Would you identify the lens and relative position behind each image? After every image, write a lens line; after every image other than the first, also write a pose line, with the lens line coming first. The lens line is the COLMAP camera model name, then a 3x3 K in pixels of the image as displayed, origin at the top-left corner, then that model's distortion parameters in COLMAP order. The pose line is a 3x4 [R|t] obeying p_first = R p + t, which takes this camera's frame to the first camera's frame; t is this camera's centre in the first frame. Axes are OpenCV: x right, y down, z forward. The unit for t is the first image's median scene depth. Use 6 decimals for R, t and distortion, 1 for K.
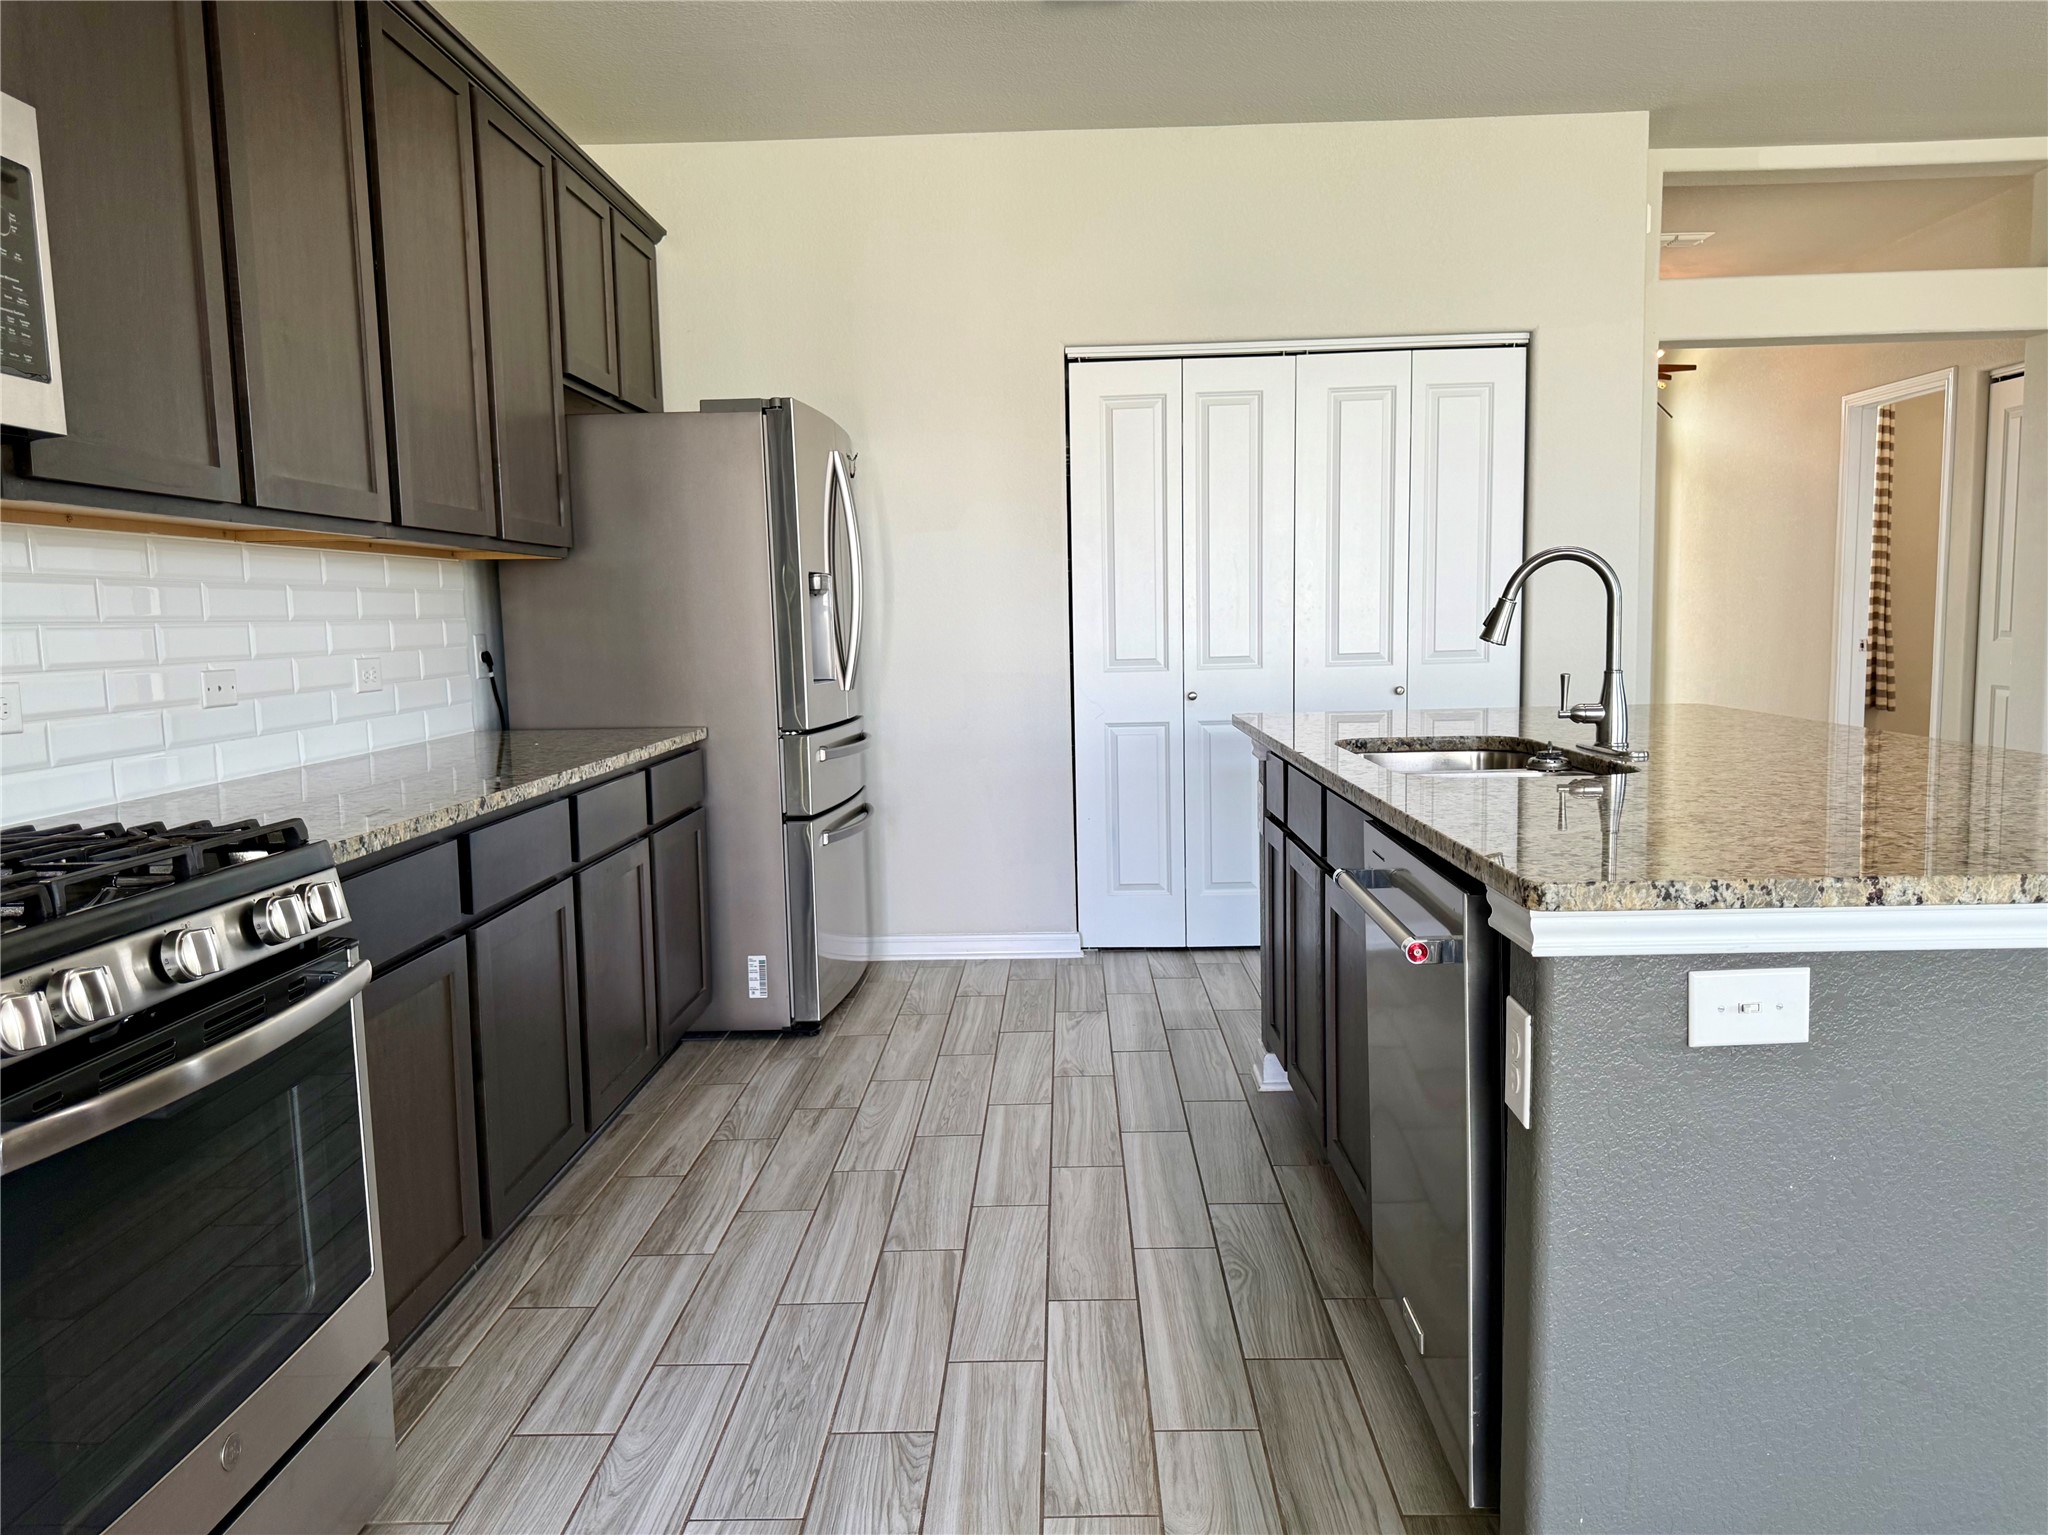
lens RADIAL K [[1453.6, 0, 1050.7], [0, 1453.6, 773.3], [0, 0, 1]] dist [0.081179, -0.126237]
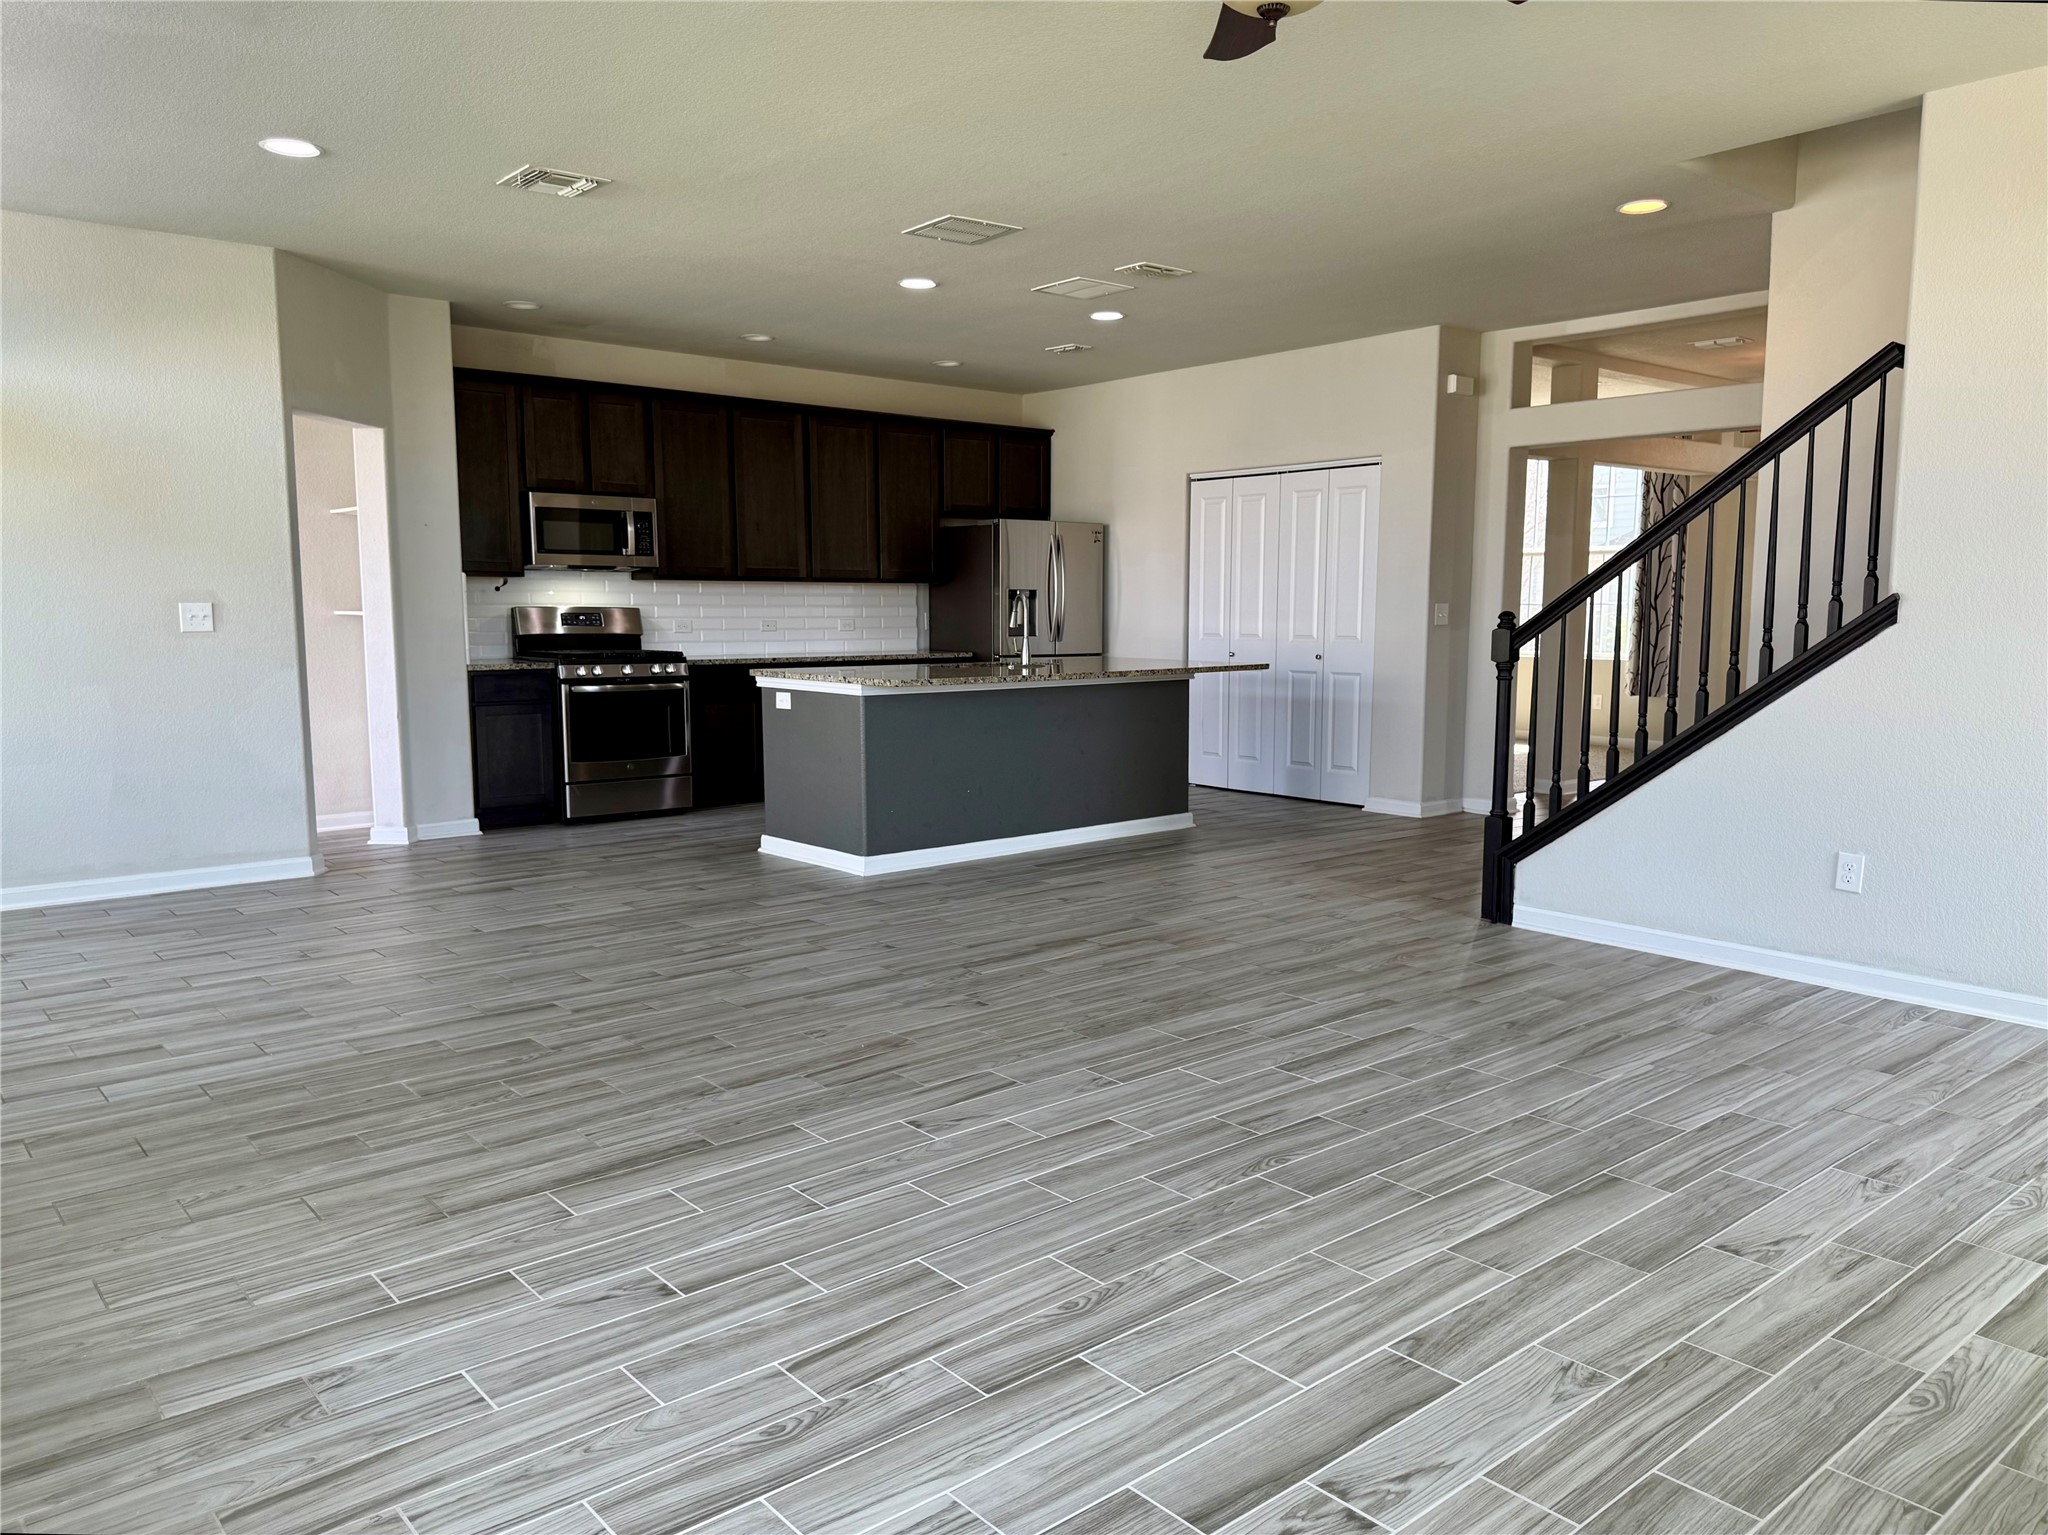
lens RADIAL K [[1469.7, 0, 1024.0], [0, 1469.7, 767.5], [0, 0, 1]] dist [0.151292, 0.002391]
pose [[0.658186, 0.107940, -0.745077, 1.991386], [-0.097173, 0.993570, 0.058099, 0.010135], [0.746558, 0.034162, 0.664443, -0.683687]]
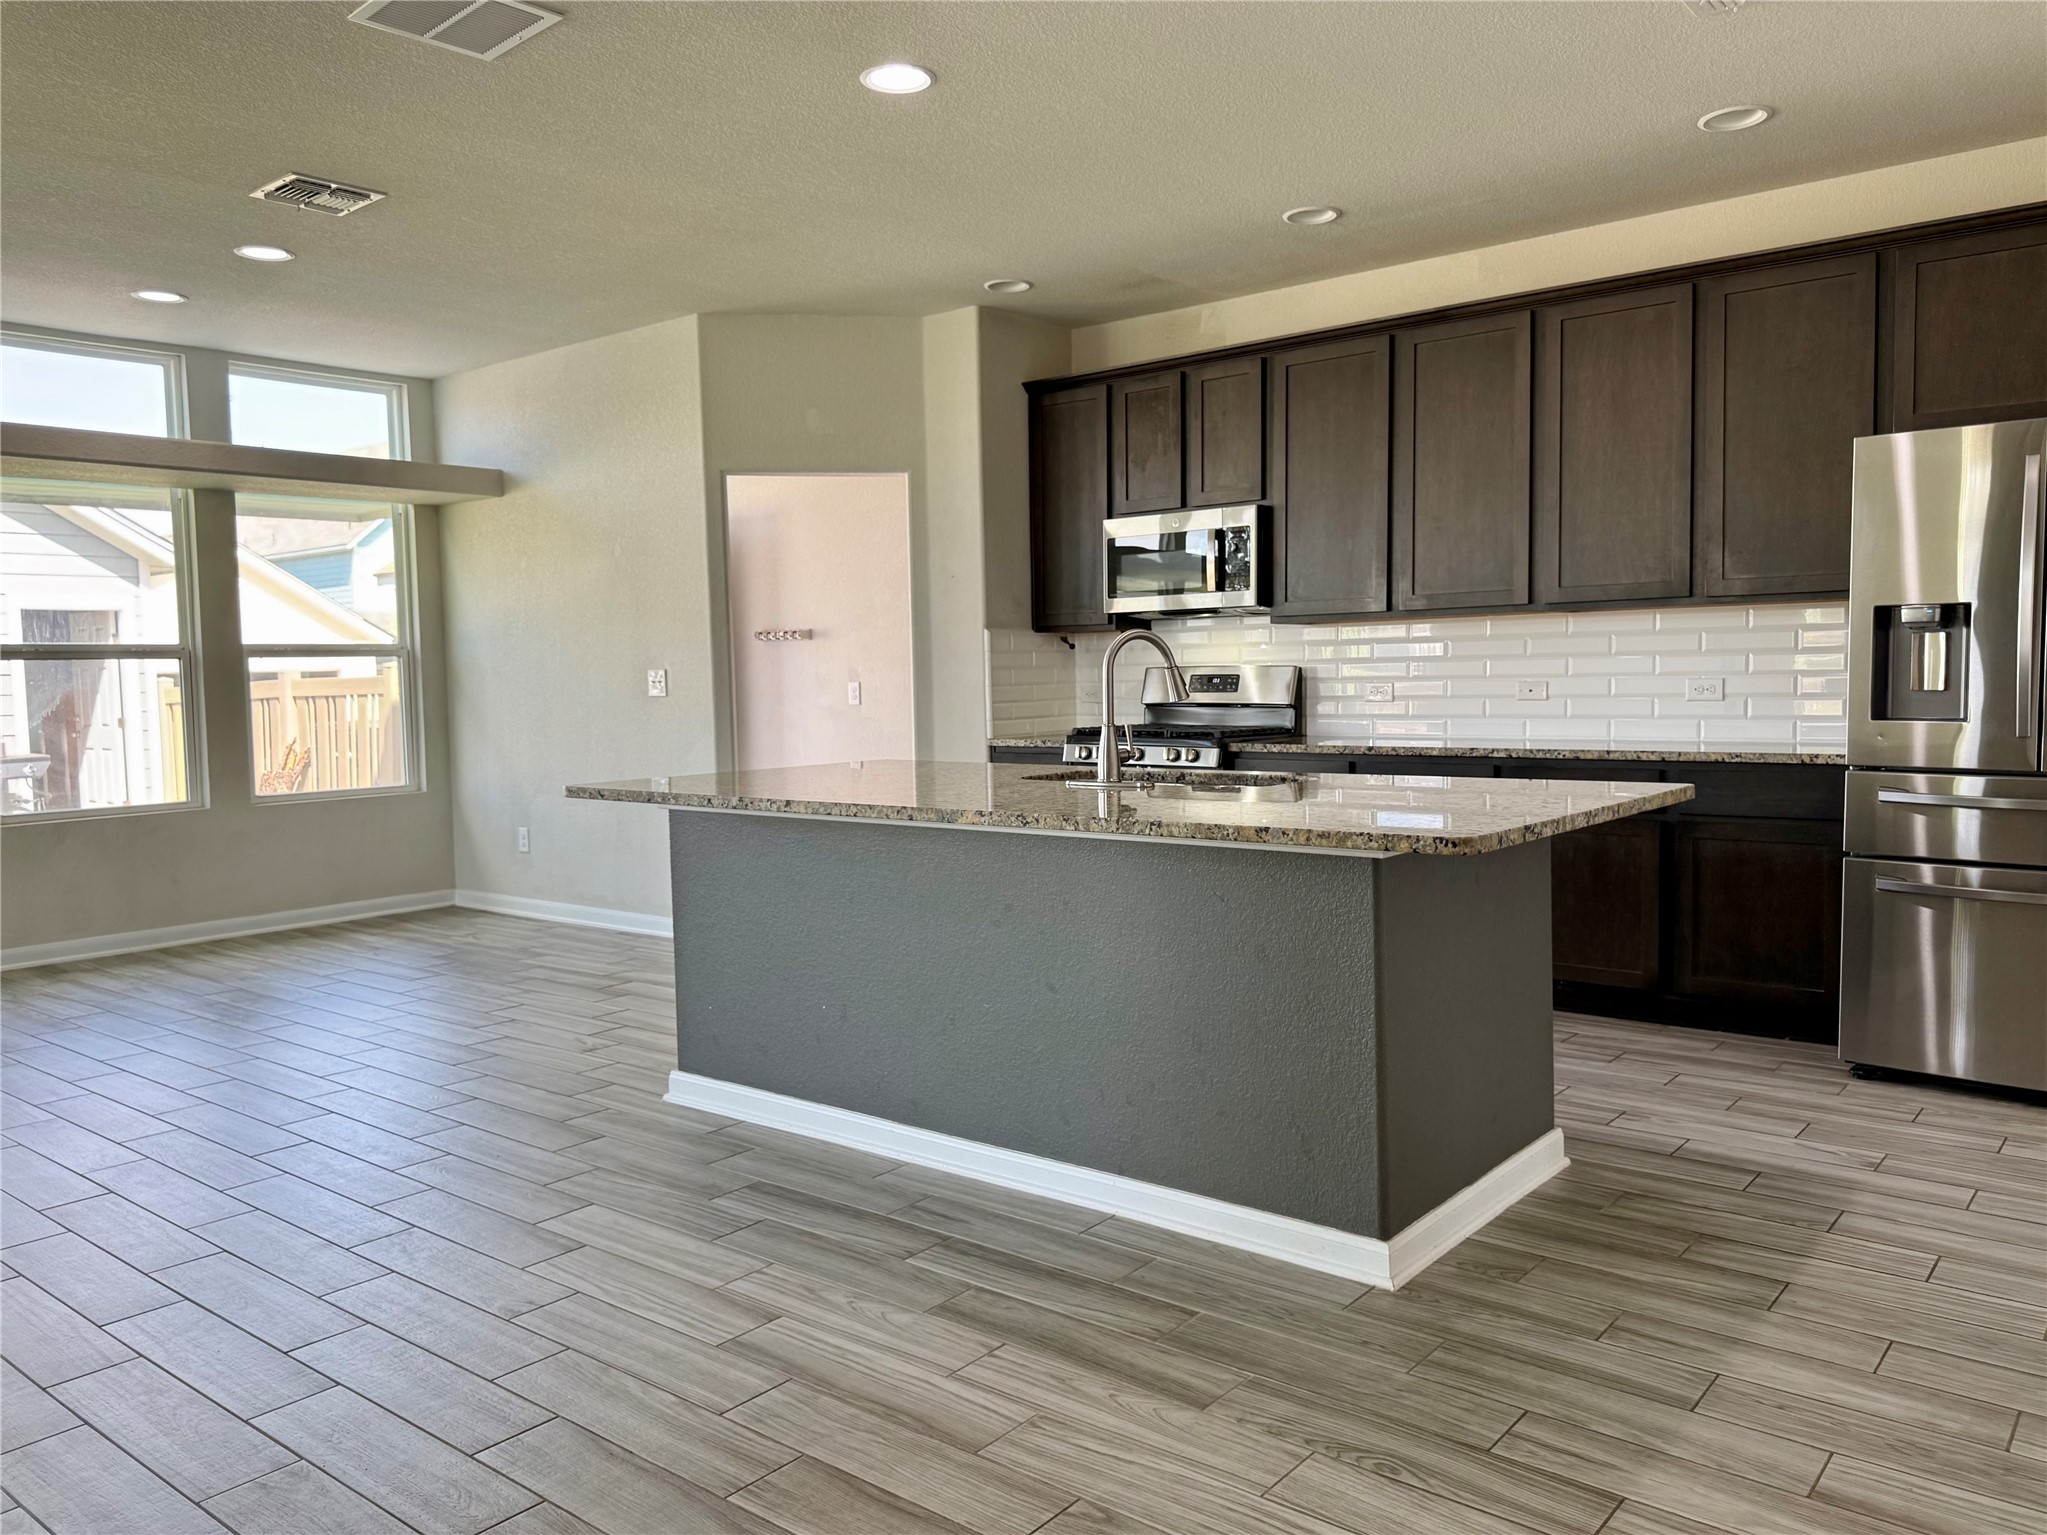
lens RADIAL K [[1522.1, 0, 1018.9], [0, 1522.1, 794.4], [0, 0, 1]] dist [0.086373, -0.149535]
pose [[-0.625540, 0.096414, -0.774212, 1.188382], [-0.052079, 0.984962, 0.164738, -0.182510], [0.778452, 0.143370, -0.611112, 1.425591]]
